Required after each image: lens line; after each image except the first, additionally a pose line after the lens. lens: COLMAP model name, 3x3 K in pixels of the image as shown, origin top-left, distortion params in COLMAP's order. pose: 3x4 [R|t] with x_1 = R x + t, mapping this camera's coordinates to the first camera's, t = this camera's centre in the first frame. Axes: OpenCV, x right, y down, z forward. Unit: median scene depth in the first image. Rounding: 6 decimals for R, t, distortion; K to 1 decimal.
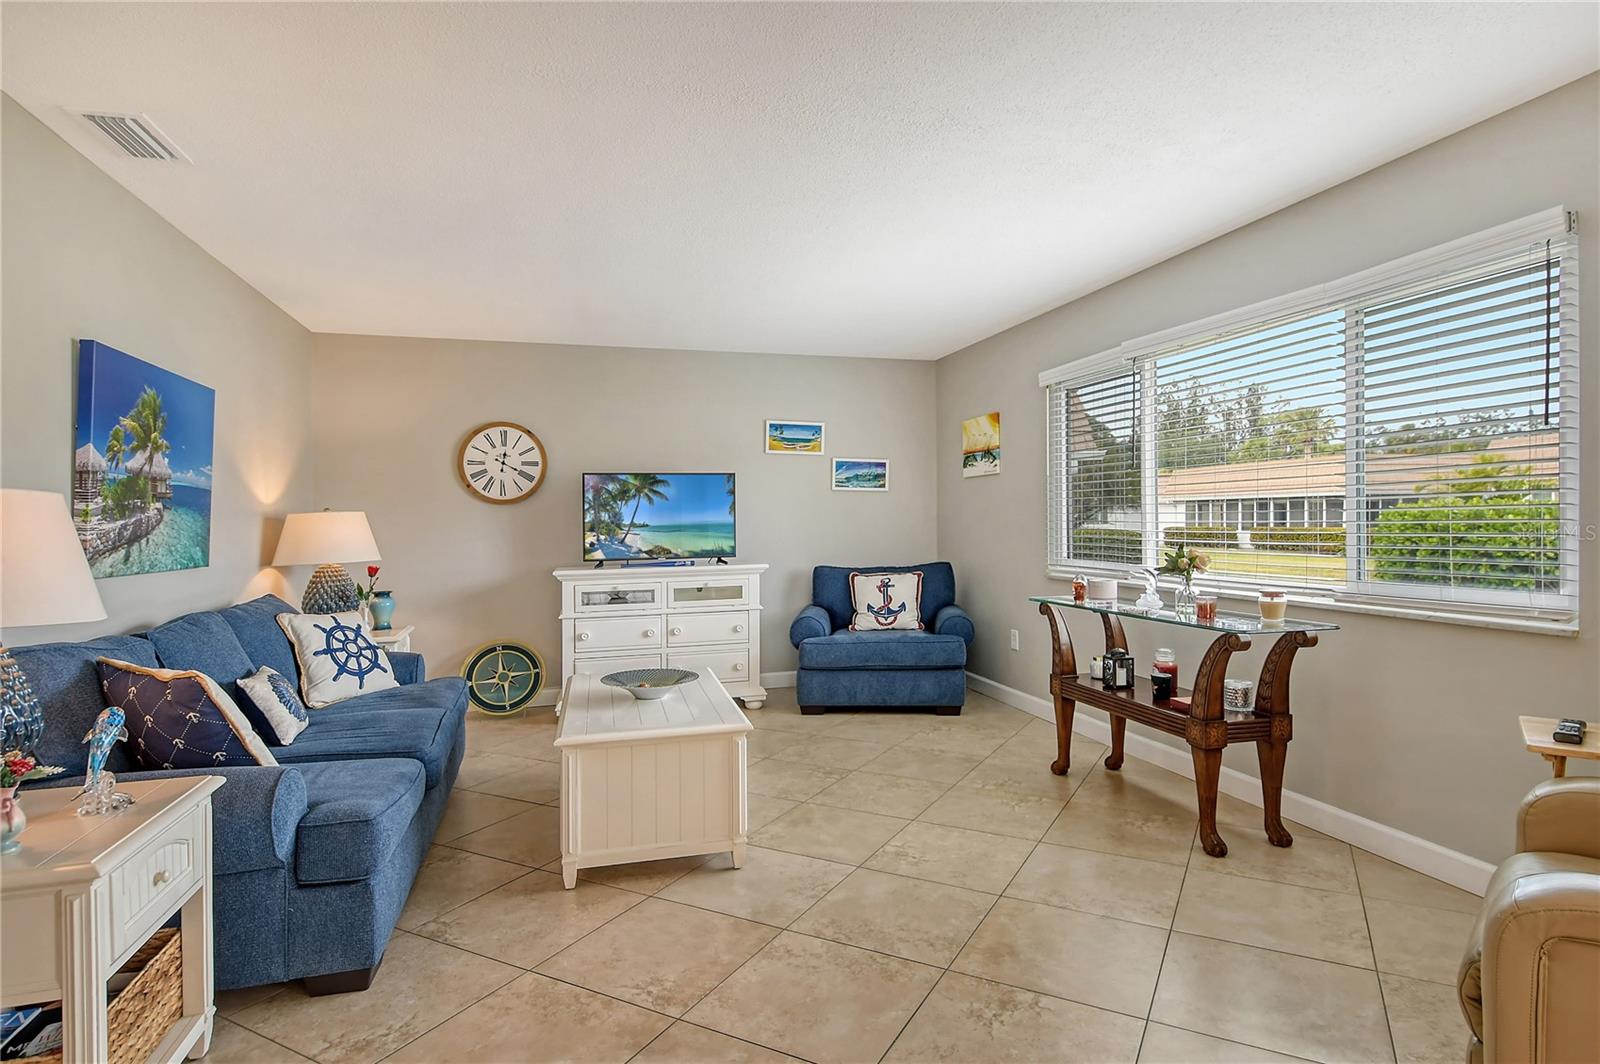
lens RADIAL K [[852.7, 0, 819.4], [0, 852.7, 514.5], [0, 0, 1]] dist [0.008331, -0.015852]
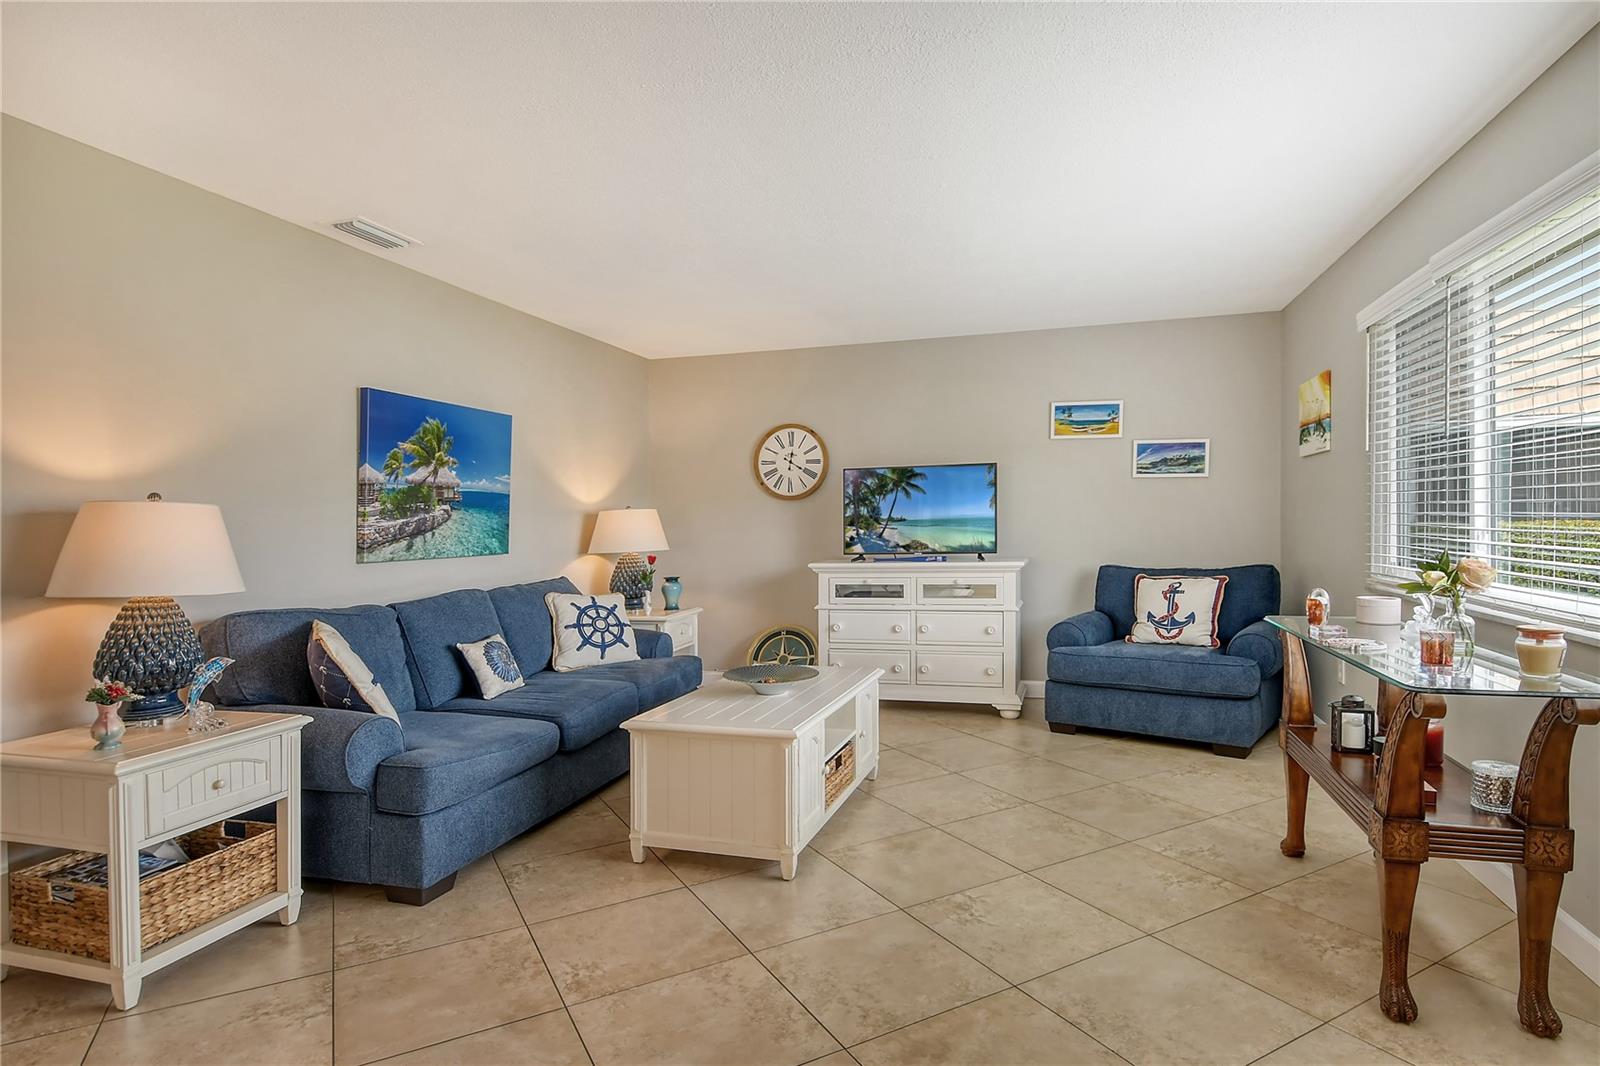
lens RADIAL K [[852.7, 0, 814.8], [0, 852.7, 513.8], [0, 0, 1]] dist [0.008331, -0.015852]
pose [[0.843934, -0.004768, -0.536425, 0.333719], [0.010630, 0.999913, 0.007836, -0.003737], [0.536341, -0.012315, 0.843912, 0.156189]]
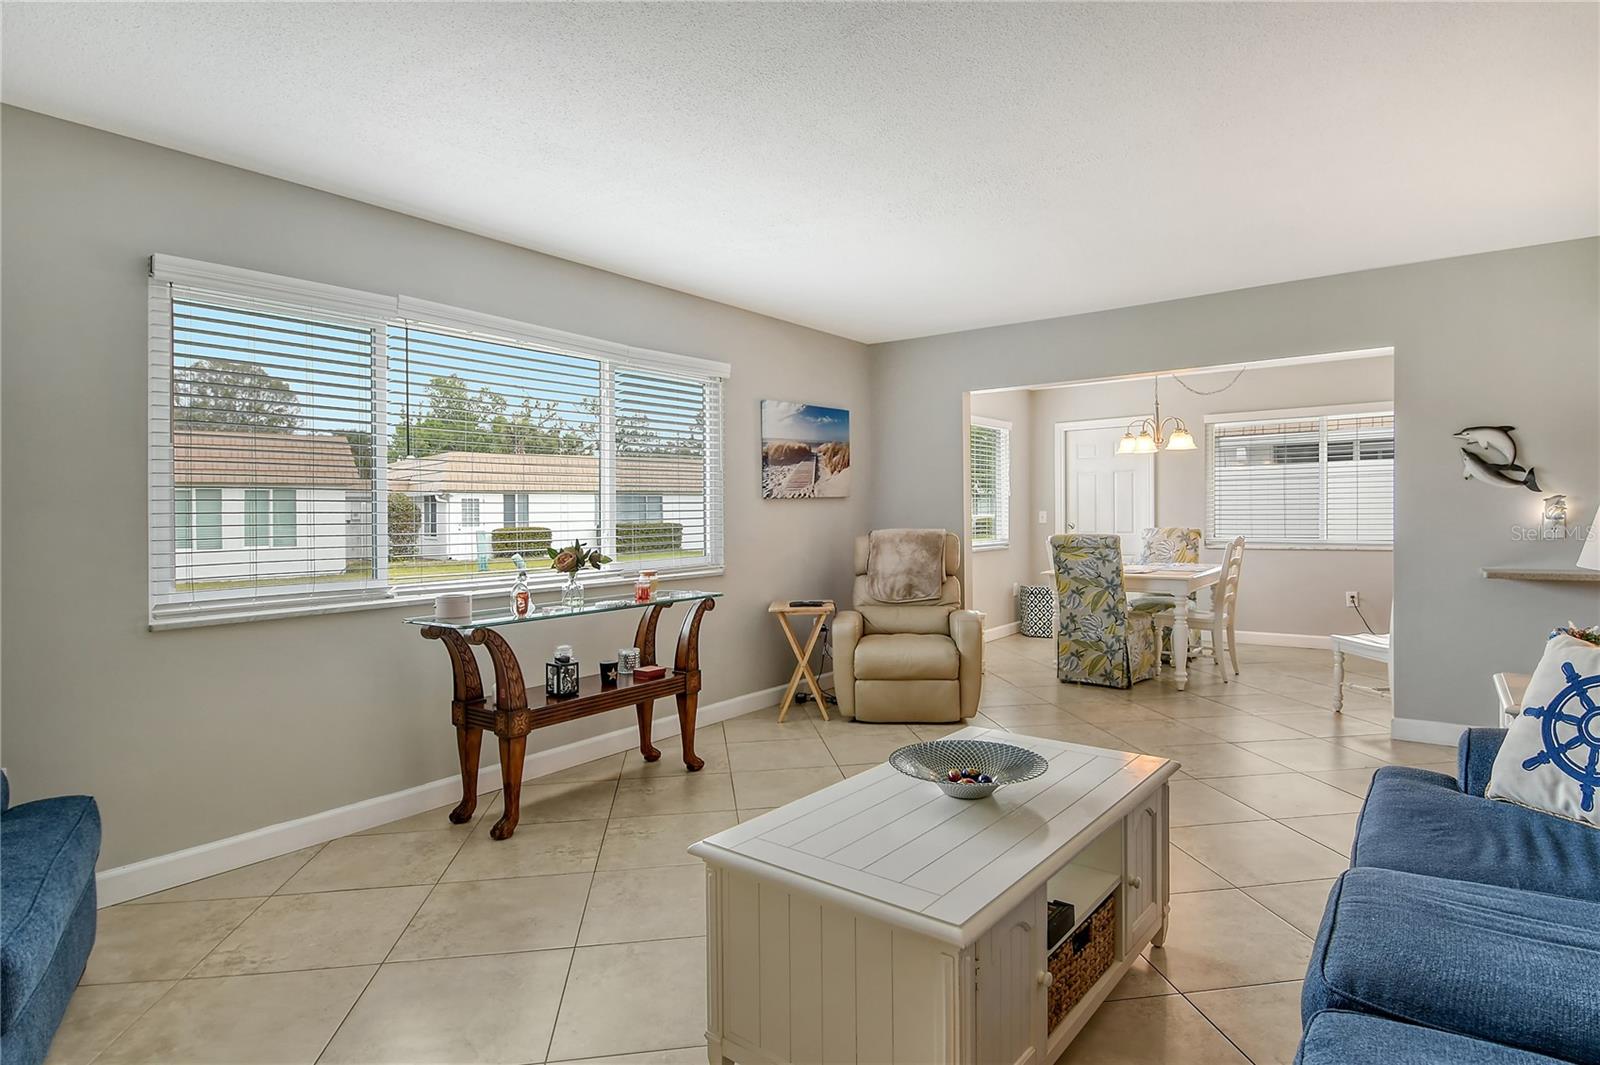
lens RADIAL K [[852.7, 0, 807.9], [0, 852.7, 525.3], [0, 0, 1]] dist [0.008331, -0.015852]
pose [[-0.592199, 0.002322, 0.805788, -0.541903], [0.011839, 0.999913, 0.005819, 0.009458], [-0.805704, 0.012986, -0.592175, 1.253968]]
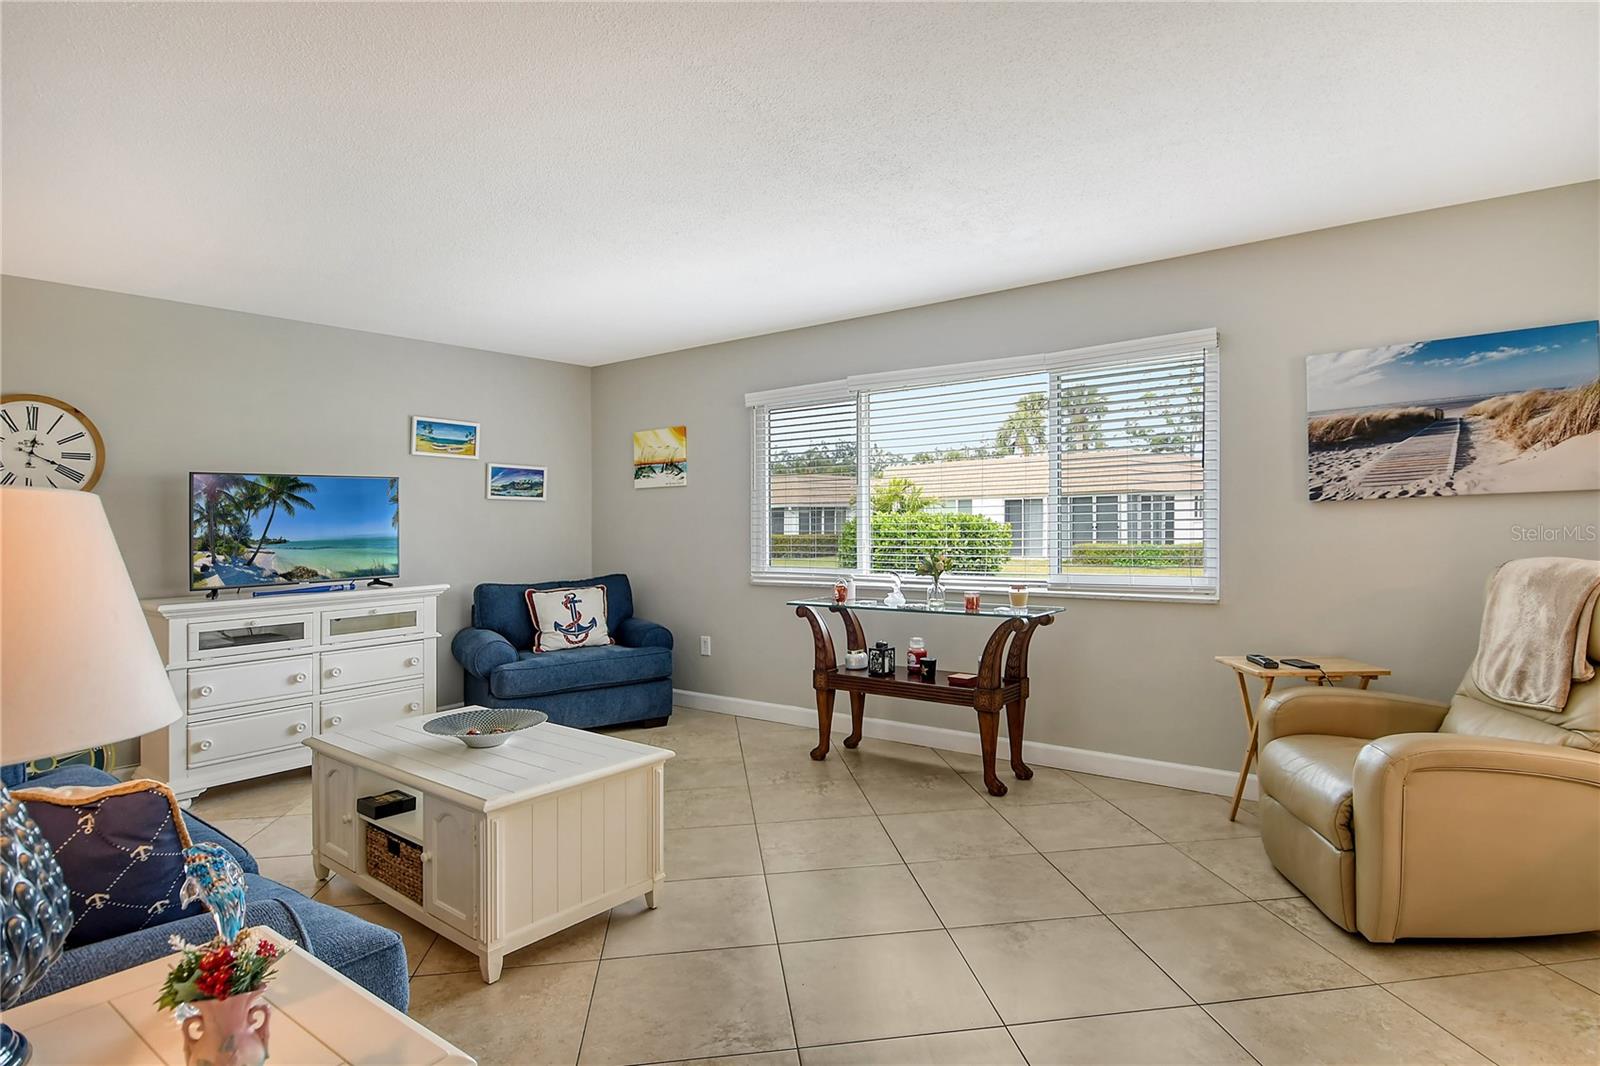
lens RADIAL K [[852.7, 0, 832.0], [0, 852.7, 510.5], [0, 0, 1]] dist [0.008331, -0.015852]
pose [[0.801539, 0.007026, 0.597901, -0.373636], [0.002329, 0.999887, -0.014872, -0.003572], [-0.597938, 0.013313, 0.801432, 0.097657]]
